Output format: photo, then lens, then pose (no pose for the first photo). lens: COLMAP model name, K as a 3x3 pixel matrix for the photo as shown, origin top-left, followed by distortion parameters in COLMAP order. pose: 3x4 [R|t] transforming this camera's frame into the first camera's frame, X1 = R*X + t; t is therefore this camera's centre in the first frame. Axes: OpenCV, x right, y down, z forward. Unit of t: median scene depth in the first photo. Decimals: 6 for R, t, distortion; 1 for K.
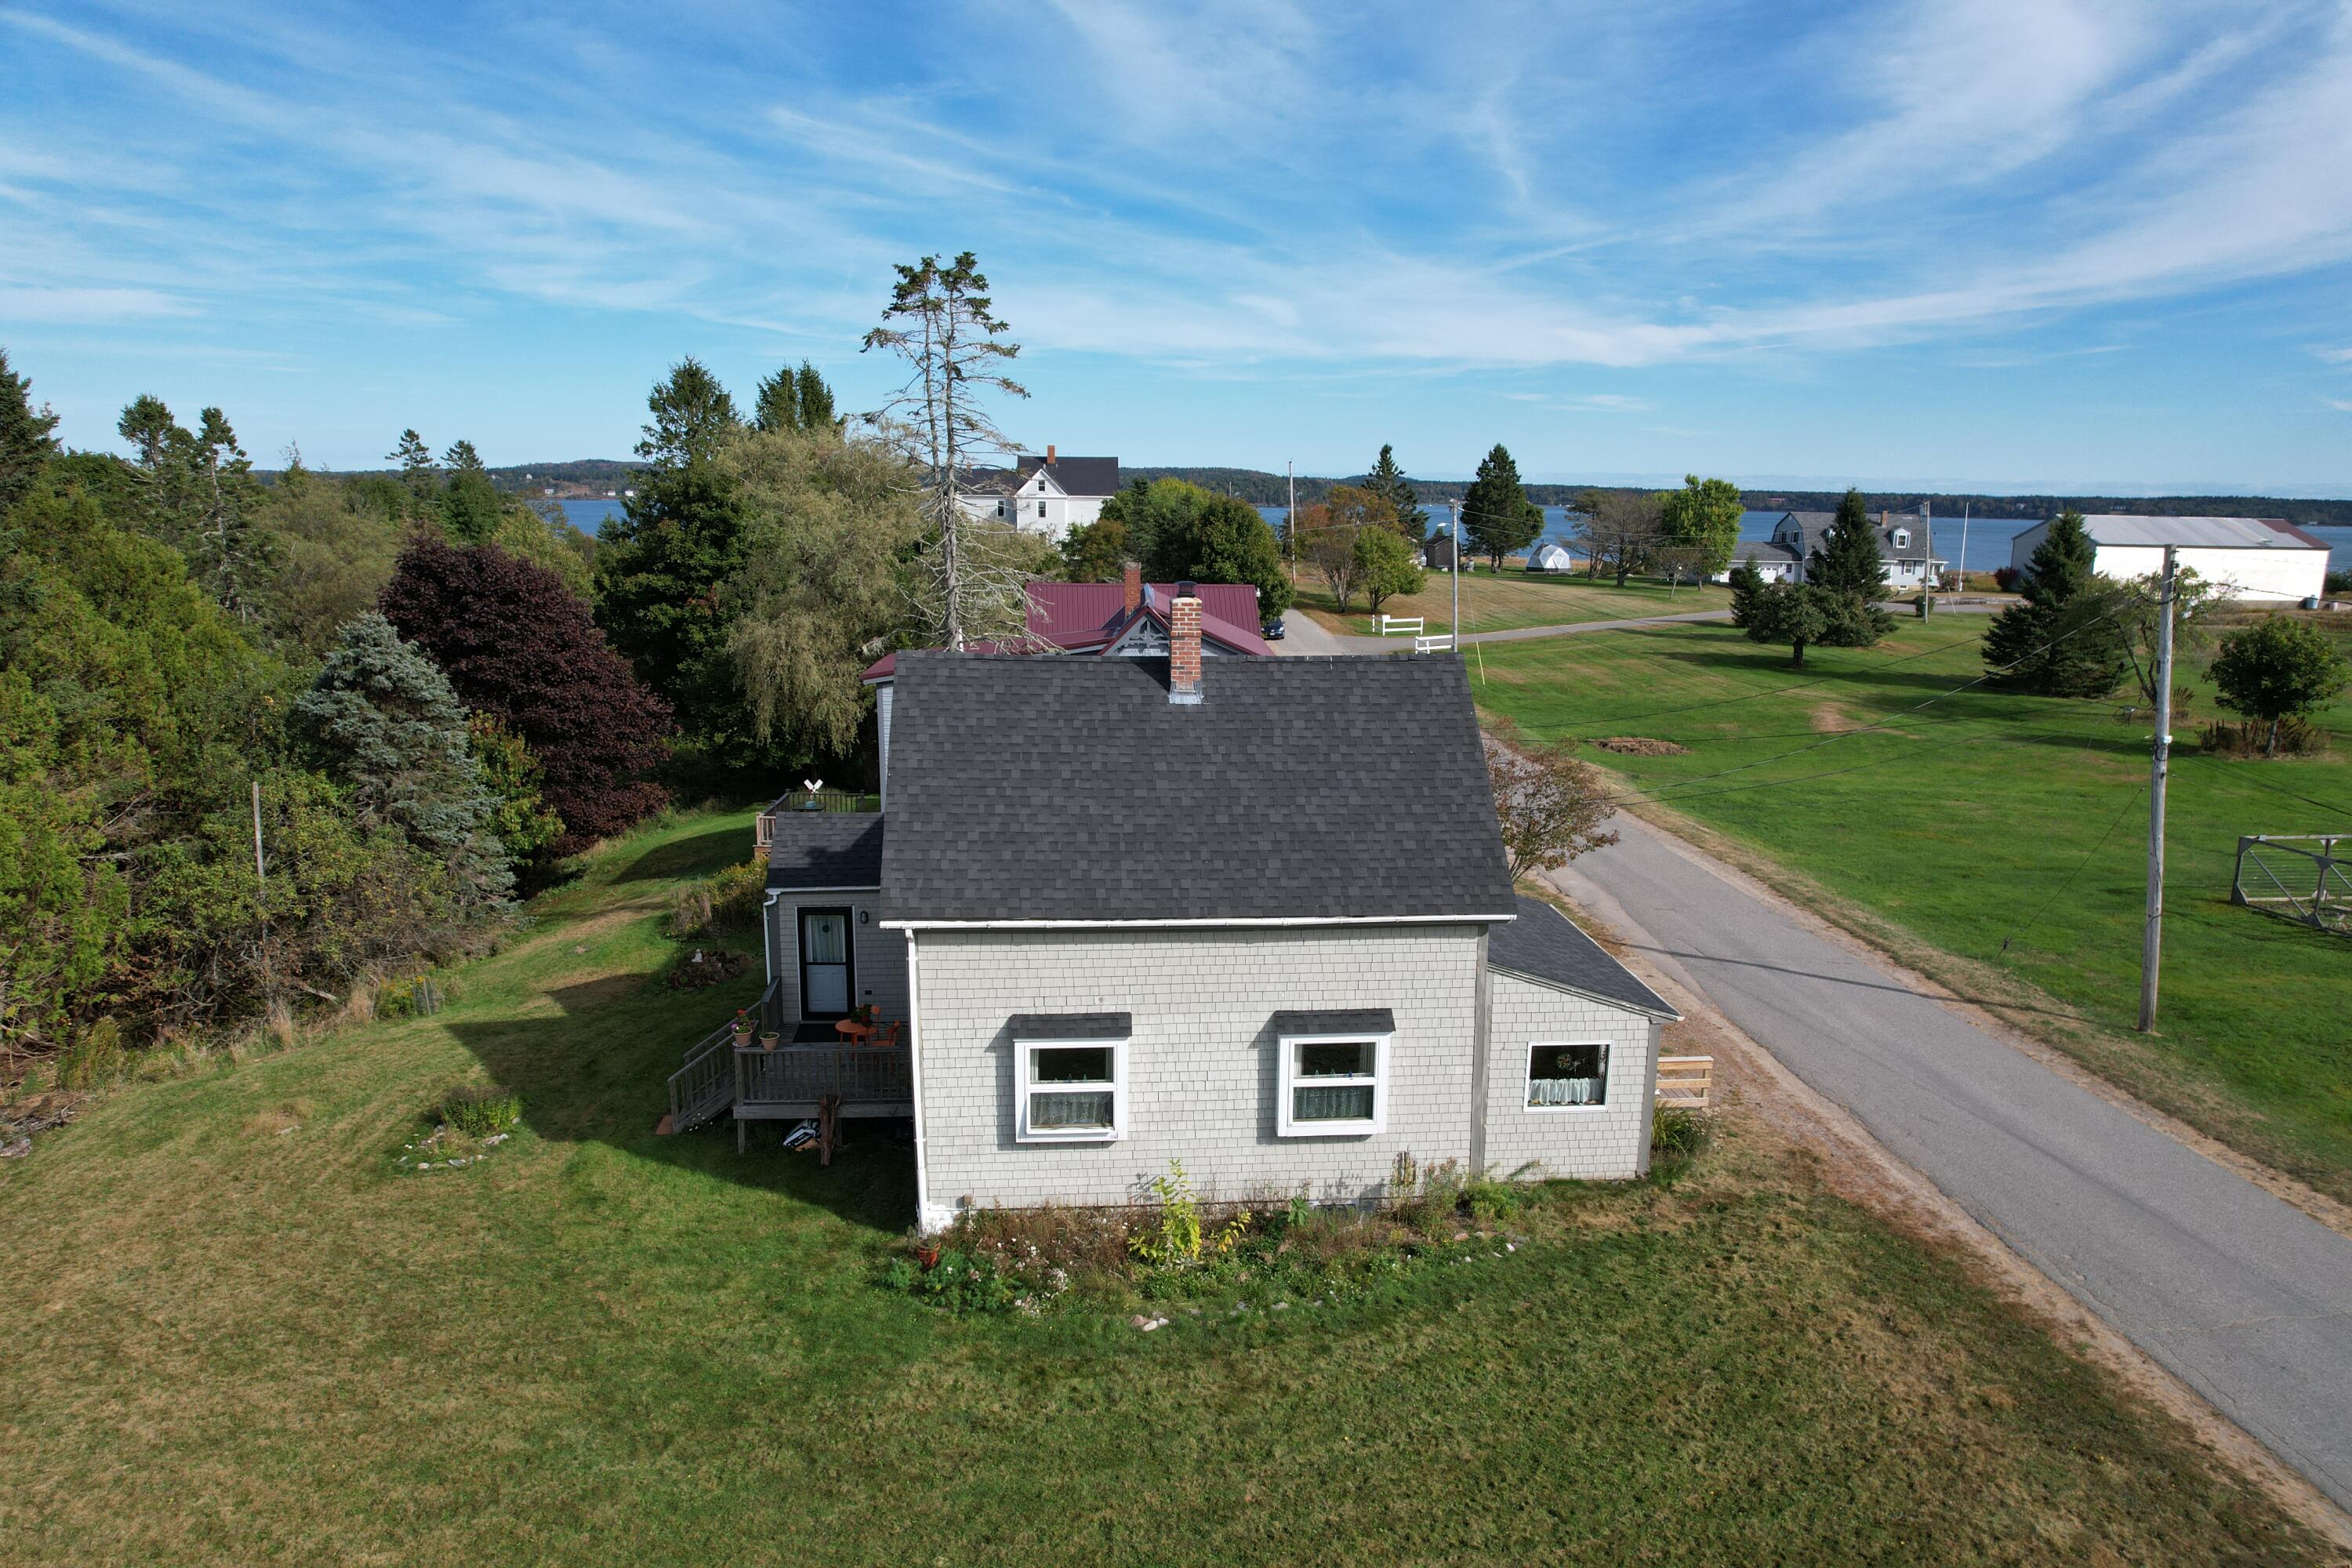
lens RADIAL K [[1516.5, 0, 1176.9], [0, 1516.5, 784.2], [0, 0, 1]] dist [-0.079729, 0.072676]
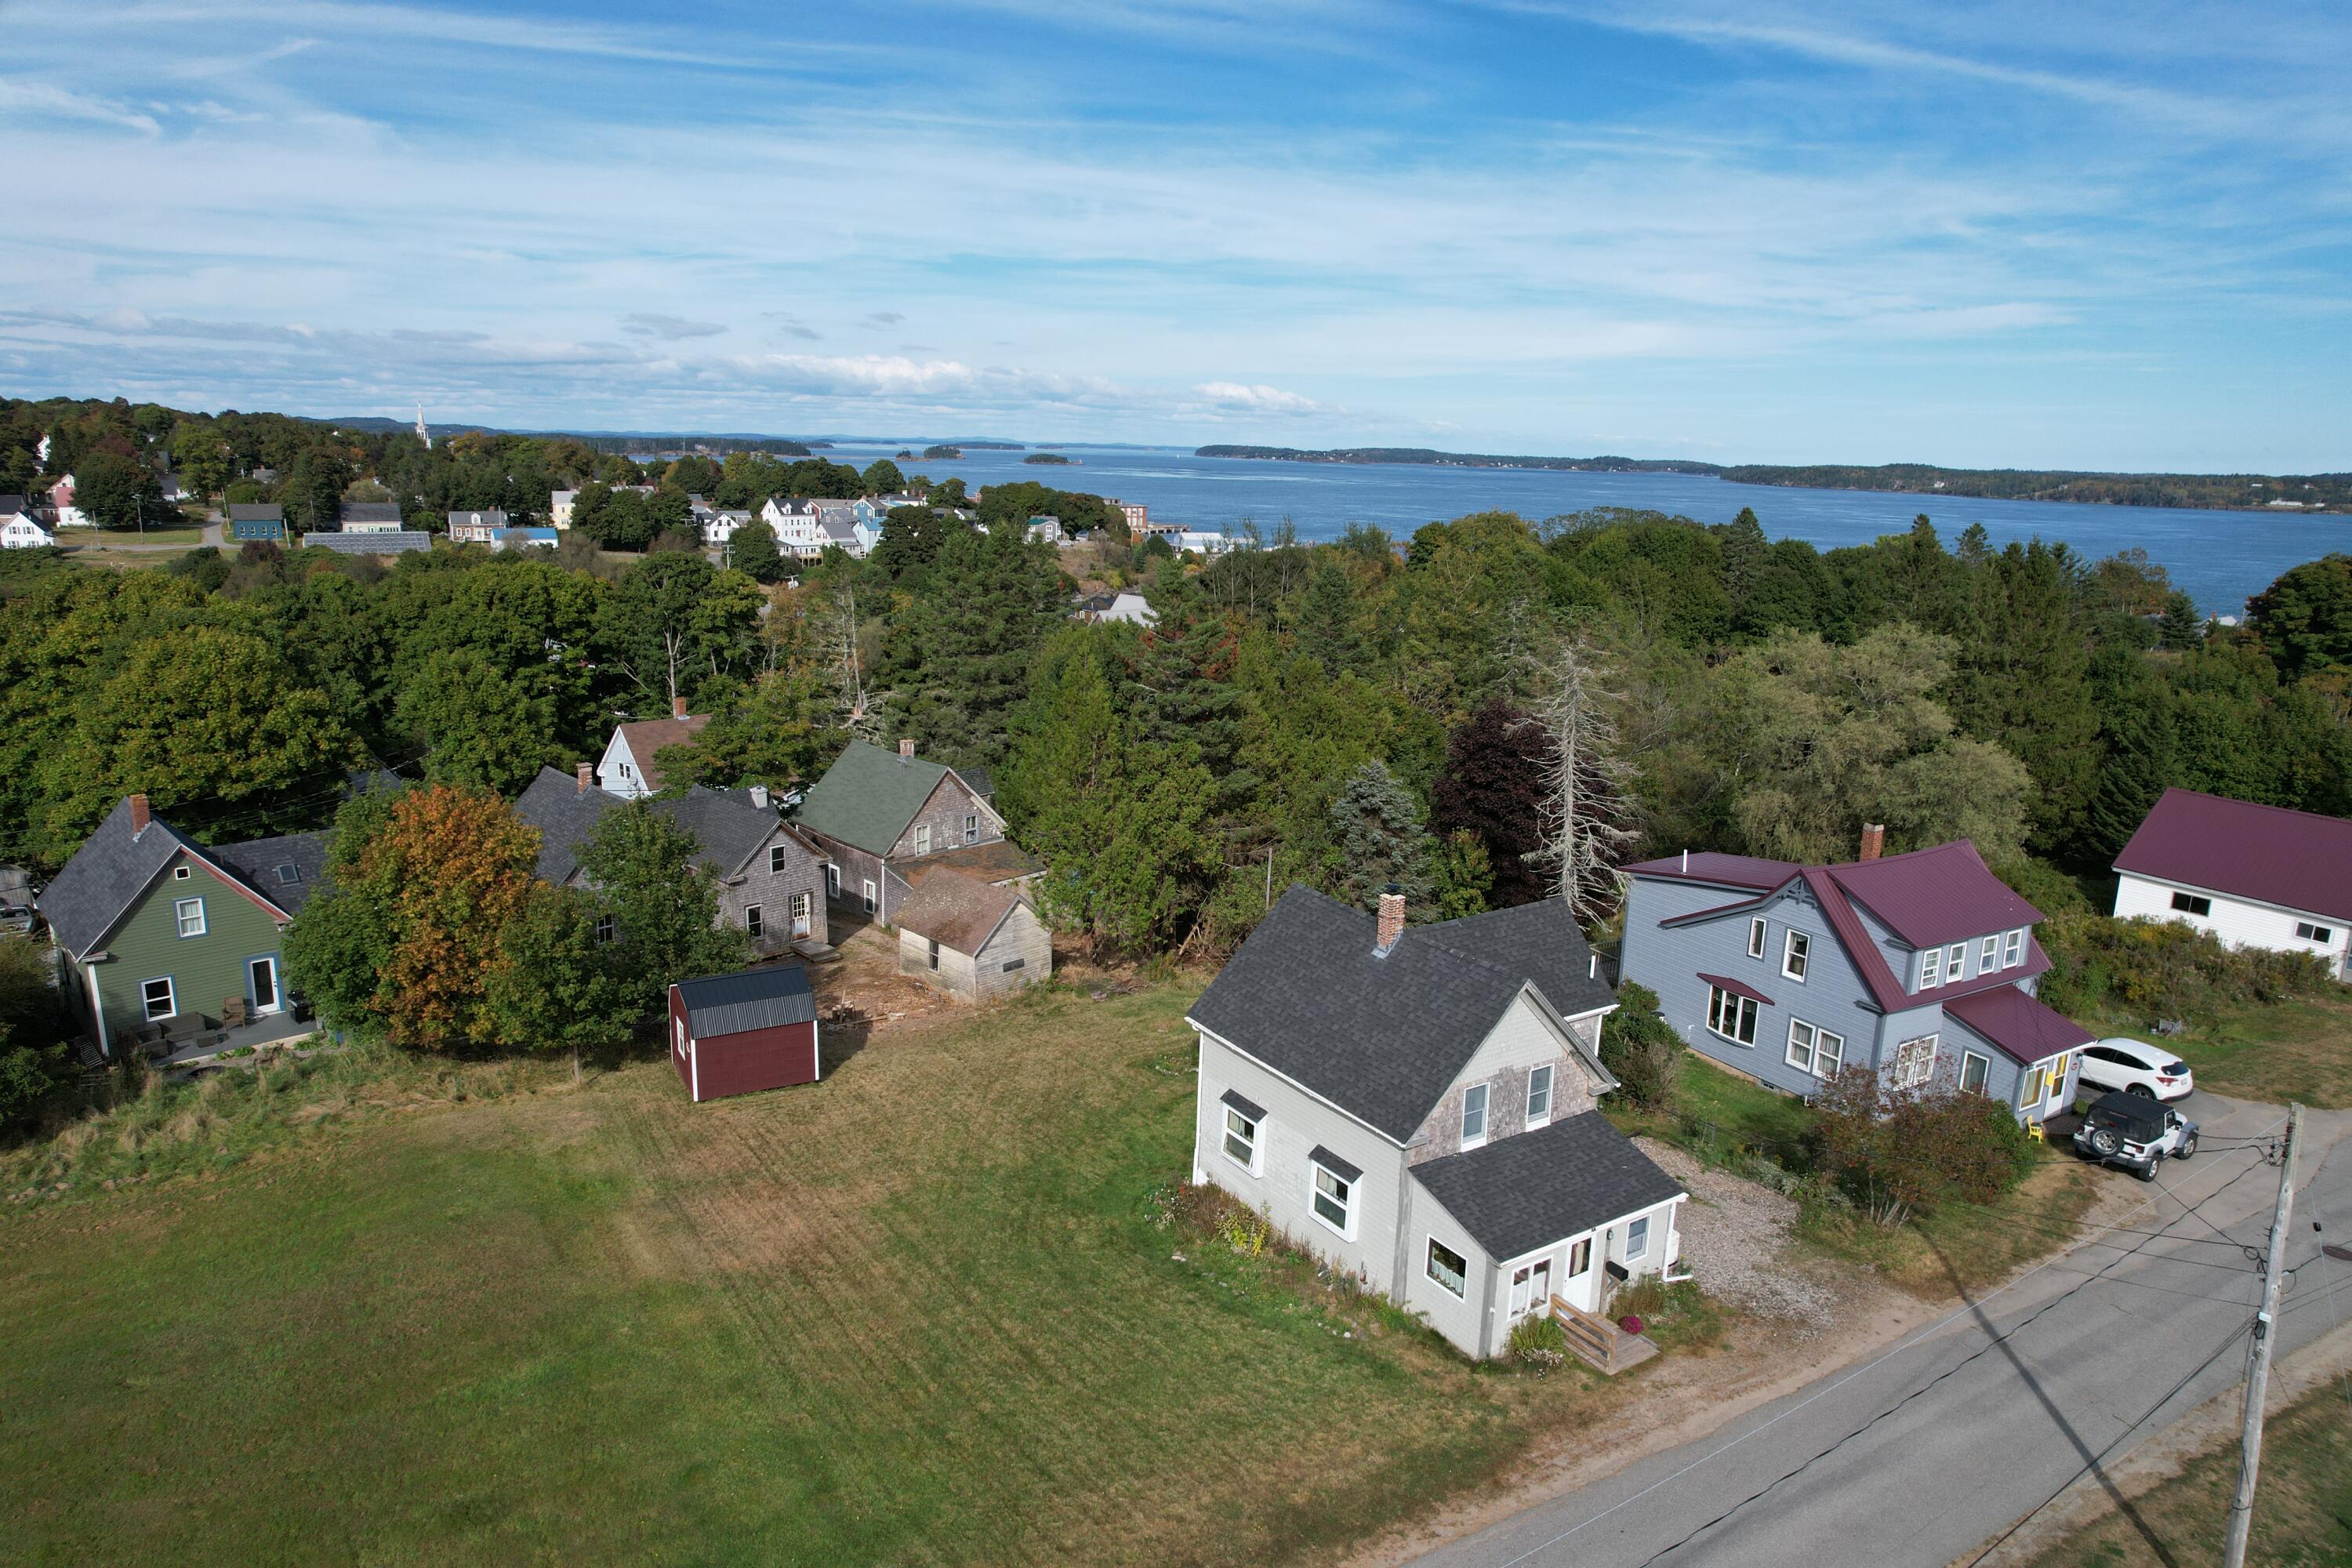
lens RADIAL K [[1500.6, 0, 1180.8], [0, 1500.6, 811.7], [0, 0, 1]] dist [-0.075180, 0.073705]
pose [[0.475606, 0.207990, -0.854716, 1.067301], [-0.190873, 0.972896, 0.130537, -0.319330], [0.858700, 0.101058, 0.502416, -0.014539]]
